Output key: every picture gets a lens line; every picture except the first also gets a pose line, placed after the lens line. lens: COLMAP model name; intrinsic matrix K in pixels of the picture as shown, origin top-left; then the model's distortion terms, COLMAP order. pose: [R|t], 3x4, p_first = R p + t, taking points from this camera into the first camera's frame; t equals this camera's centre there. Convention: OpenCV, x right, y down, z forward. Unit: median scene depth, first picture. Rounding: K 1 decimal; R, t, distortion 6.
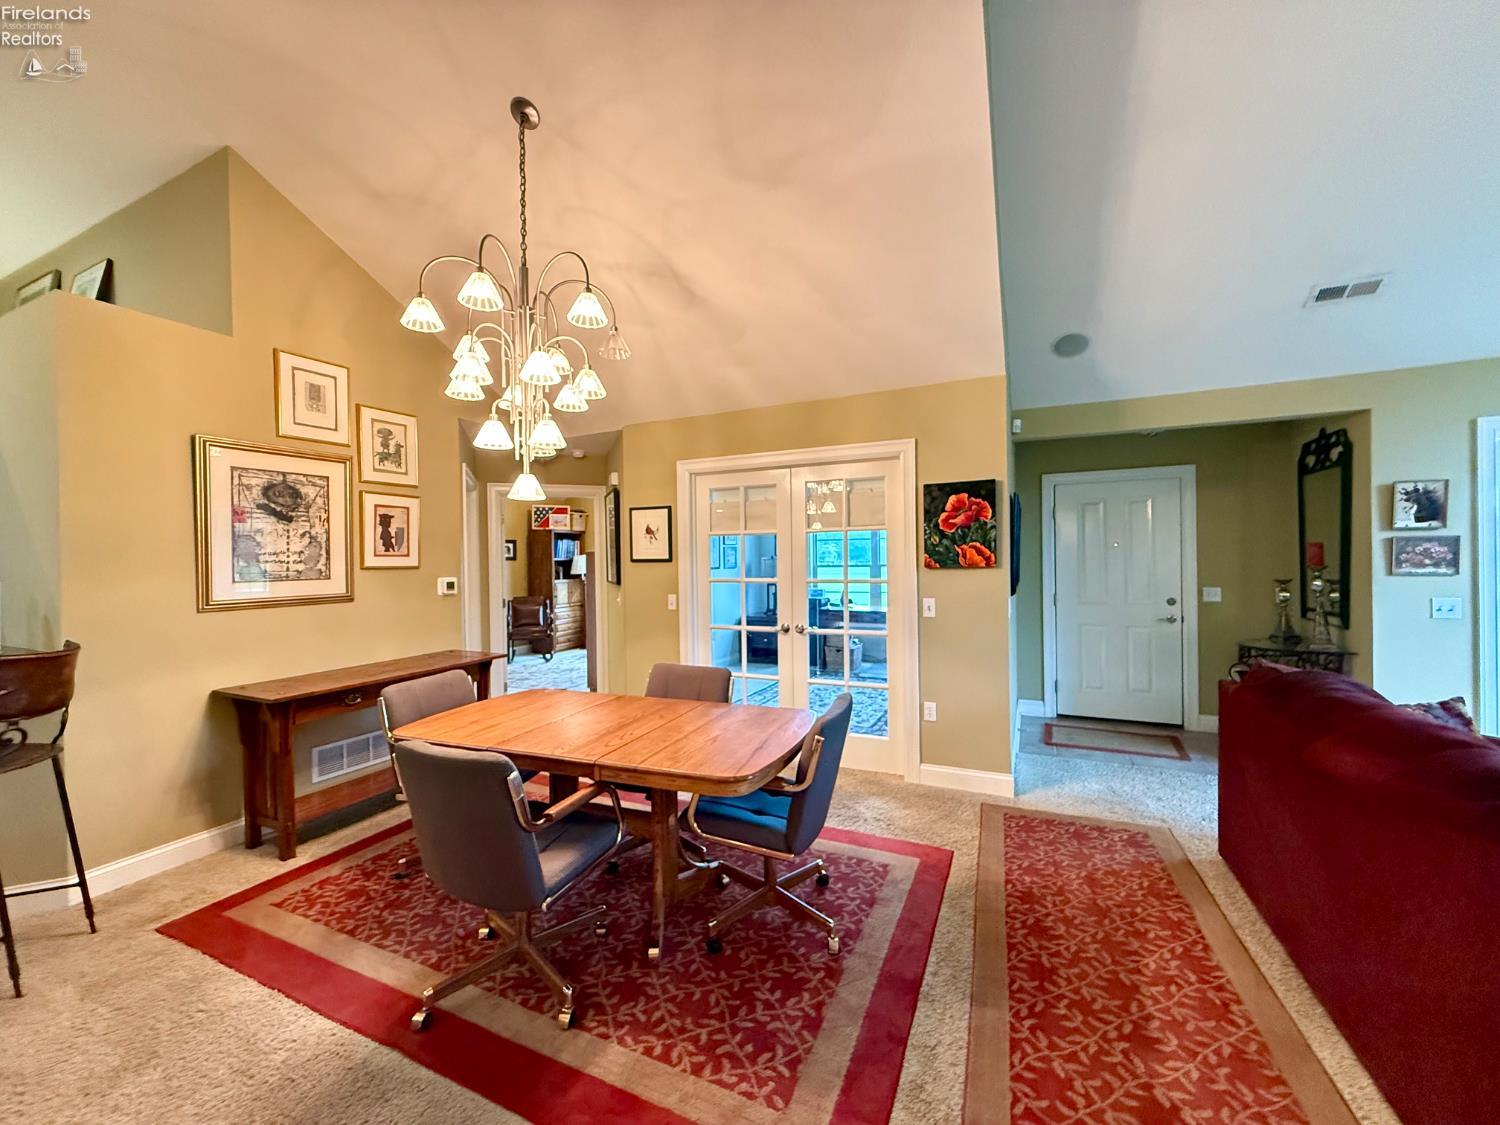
lens RADIAL K [[599.1, 0, 744.5], [0, 599.1, 562.5], [0, 0, 1]] dist [0.000152, -0.000254]
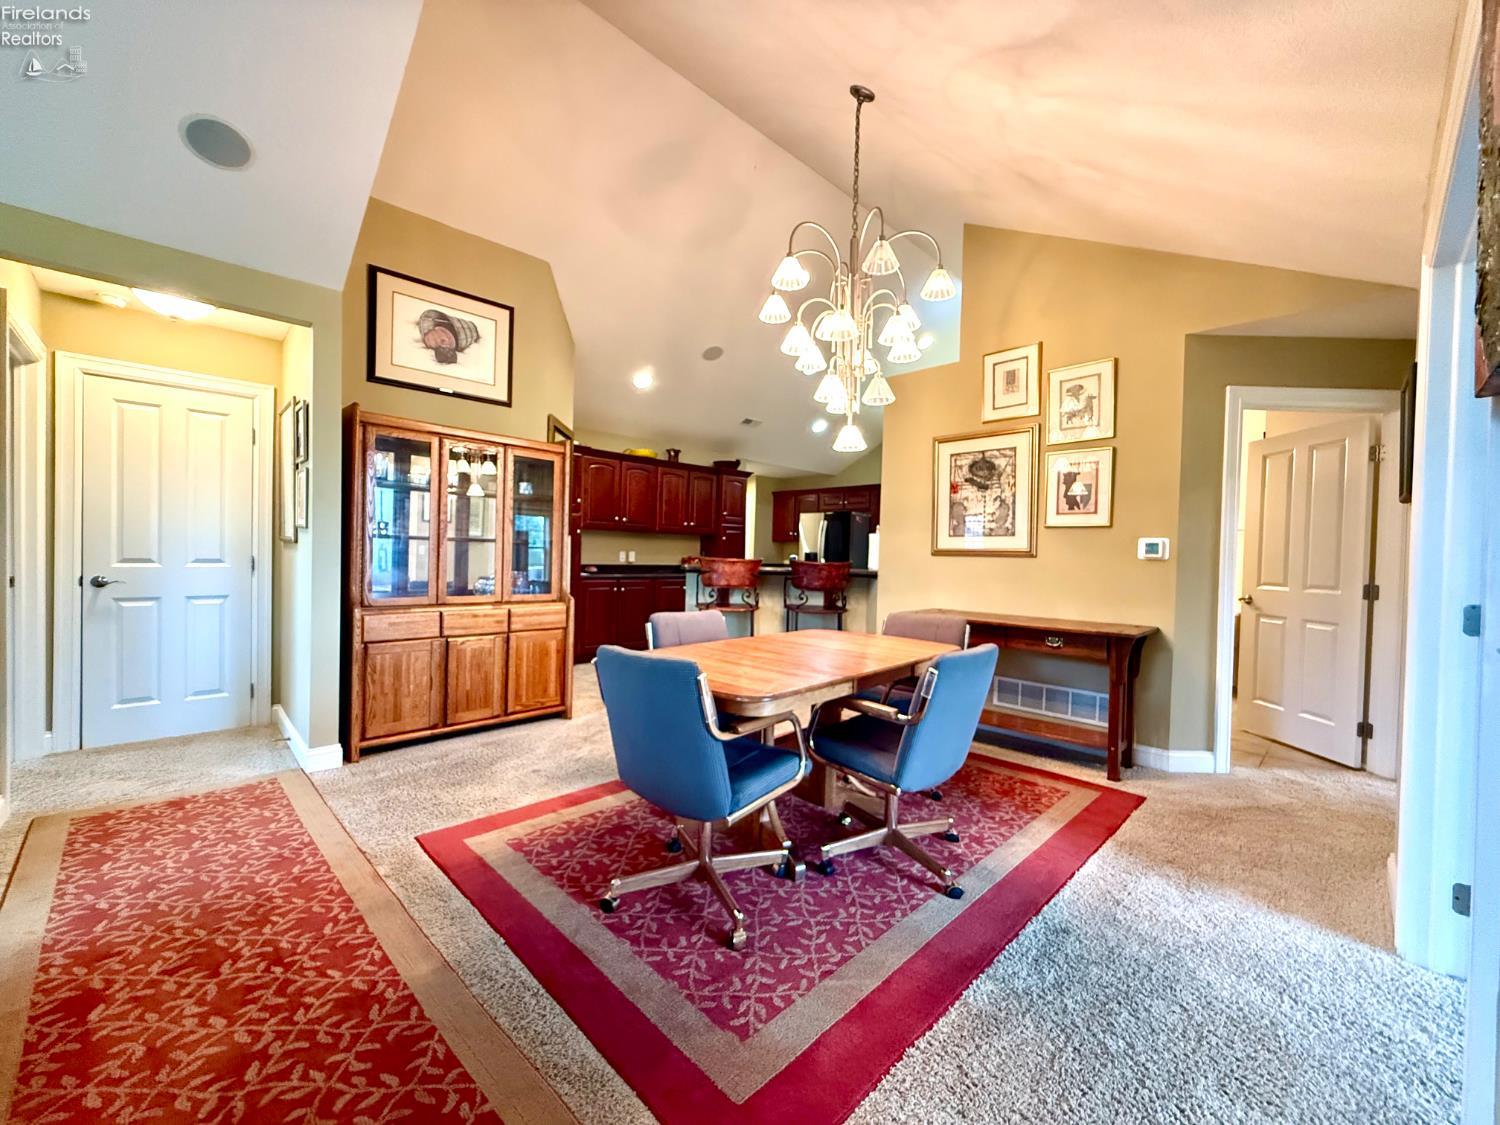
lens RADIAL K [[599.1, 0, 747.9], [0, 599.1, 564.2], [0, 0, 1]] dist [0.000152, -0.000254]
pose [[-0.348762, 0.020718, -0.936982, 0.569800], [-0.025500, 0.999176, 0.031585, 0.058954], [0.936864, 0.034909, -0.347947, 0.931346]]
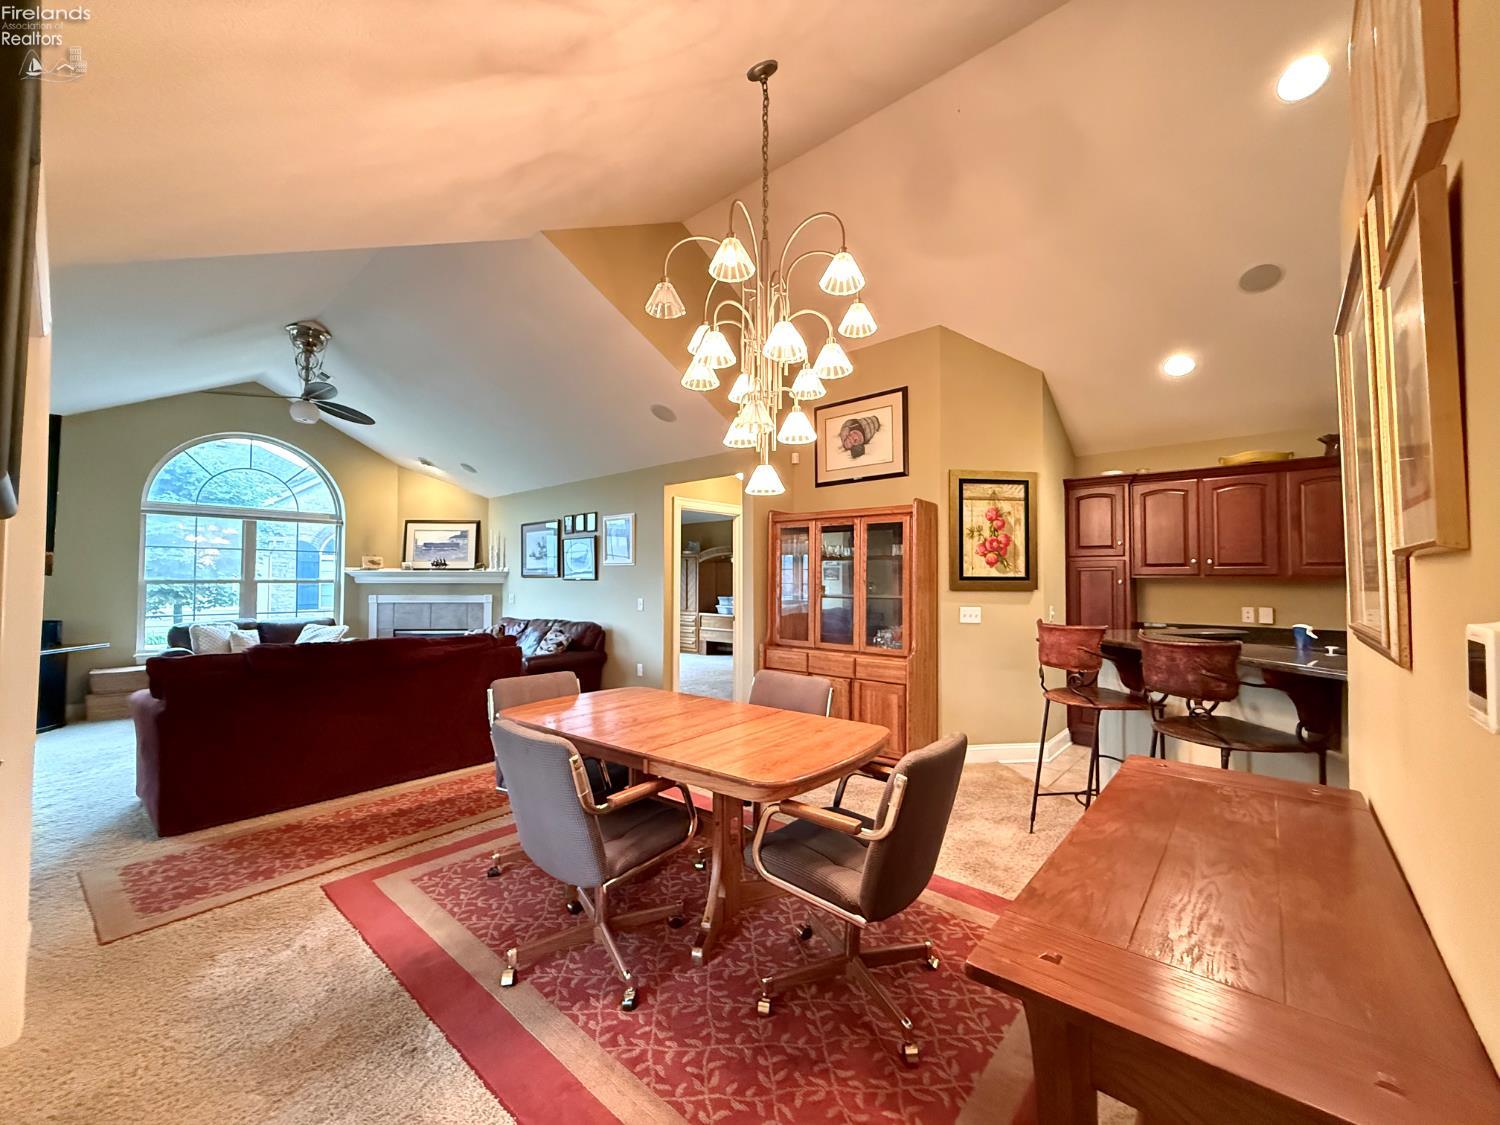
lens RADIAL K [[599.1, 0, 745.0], [0, 599.1, 560.1], [0, 0, 1]] dist [0.000152, -0.000254]
pose [[-0.961445, 0.018948, 0.274344, -0.442400], [0.010059, 0.999379, -0.033772, 0.019651], [-0.274814, -0.029710, -0.961038, 1.431179]]
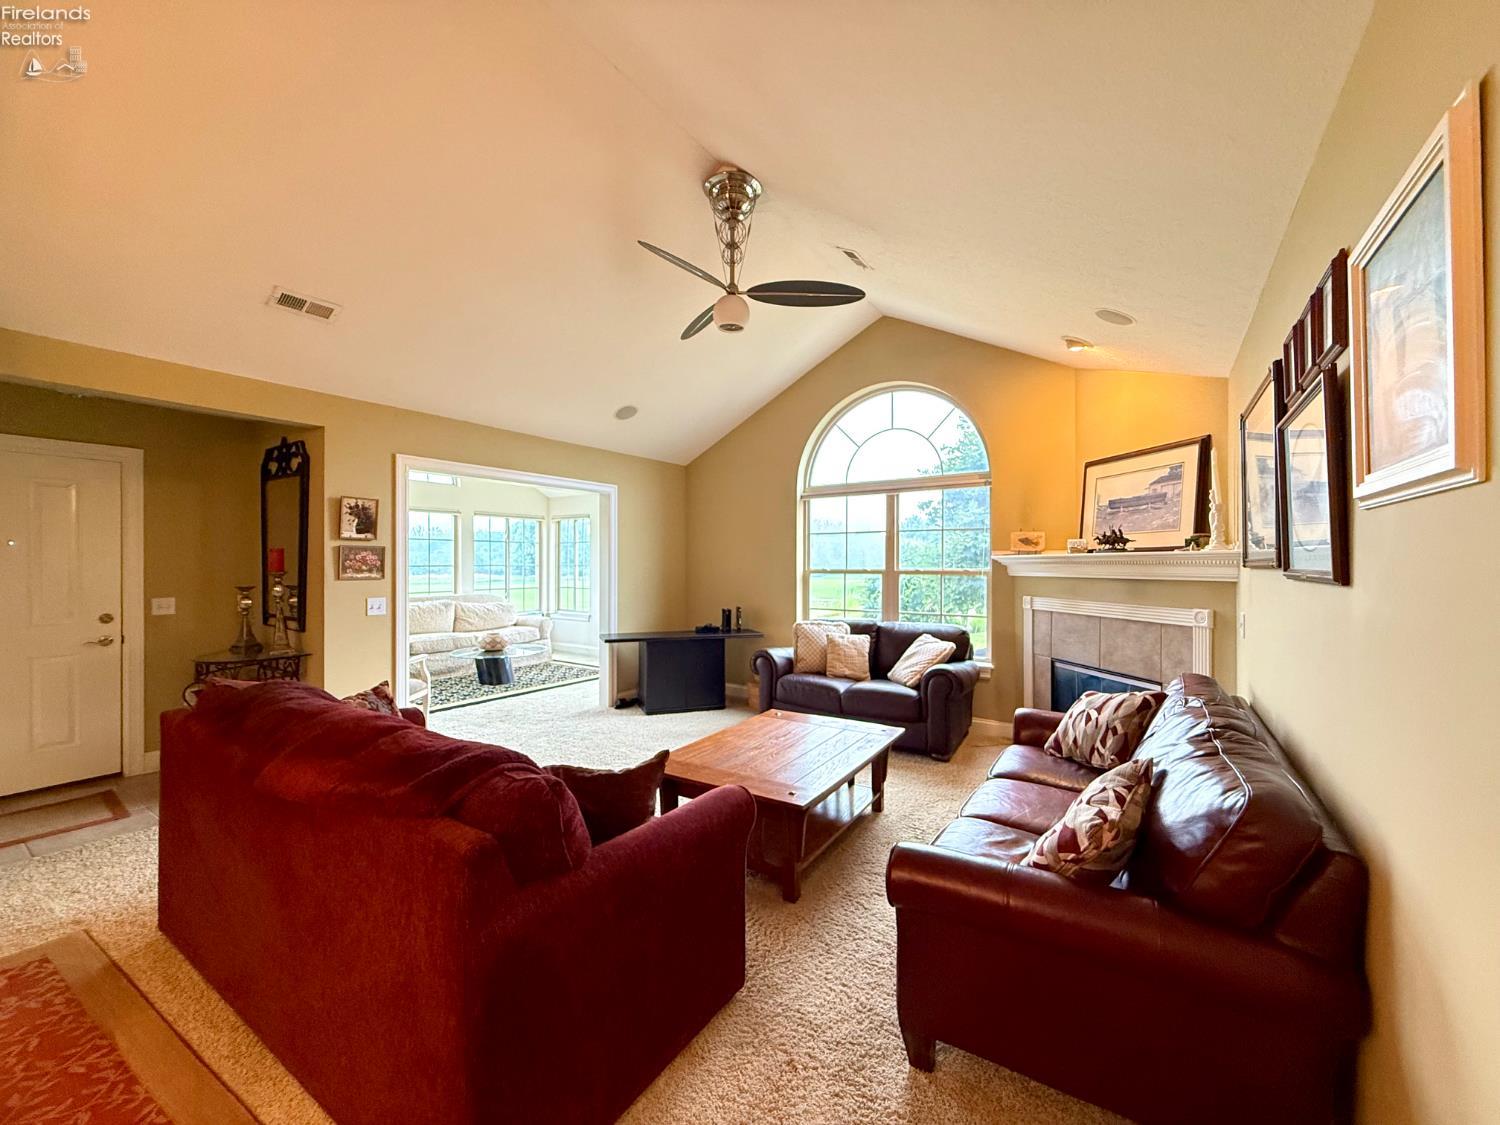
lens RADIAL K [[599.1, 0, 751.1], [0, 599.1, 564.6], [0, 0, 1]] dist [0.000152, -0.000254]
pose [[0.143947, 0.011137, 0.989523, 0.086555], [0.000146, 0.999936, -0.011276, 0.005531], [-0.989585, 0.001768, 0.143936, 0.079917]]
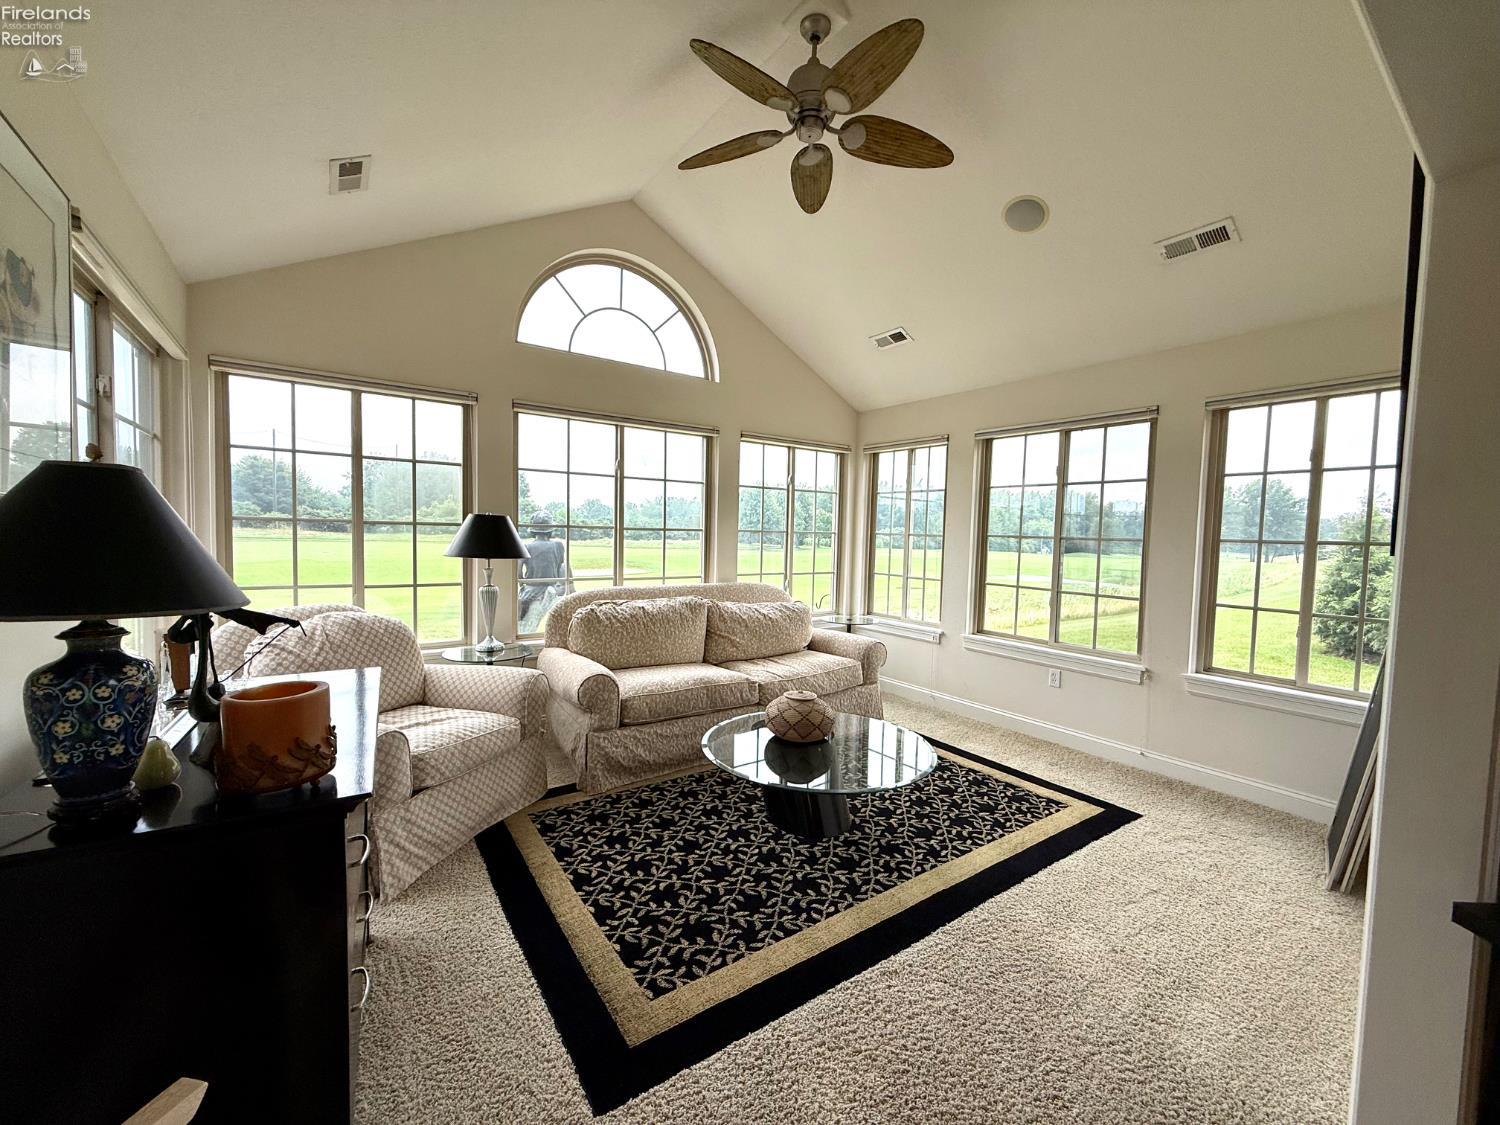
lens RADIAL K [[599.1, 0, 748.2], [0, 599.1, 560.9], [0, 0, 1]] dist [0.000152, -0.000254]
pose [[0.489690, -0.017655, 0.871718, 1.224217], [-0.024780, 0.999109, 0.034156, 0.002728], [-0.871544, -0.038326, 0.488816, 0.901252]]
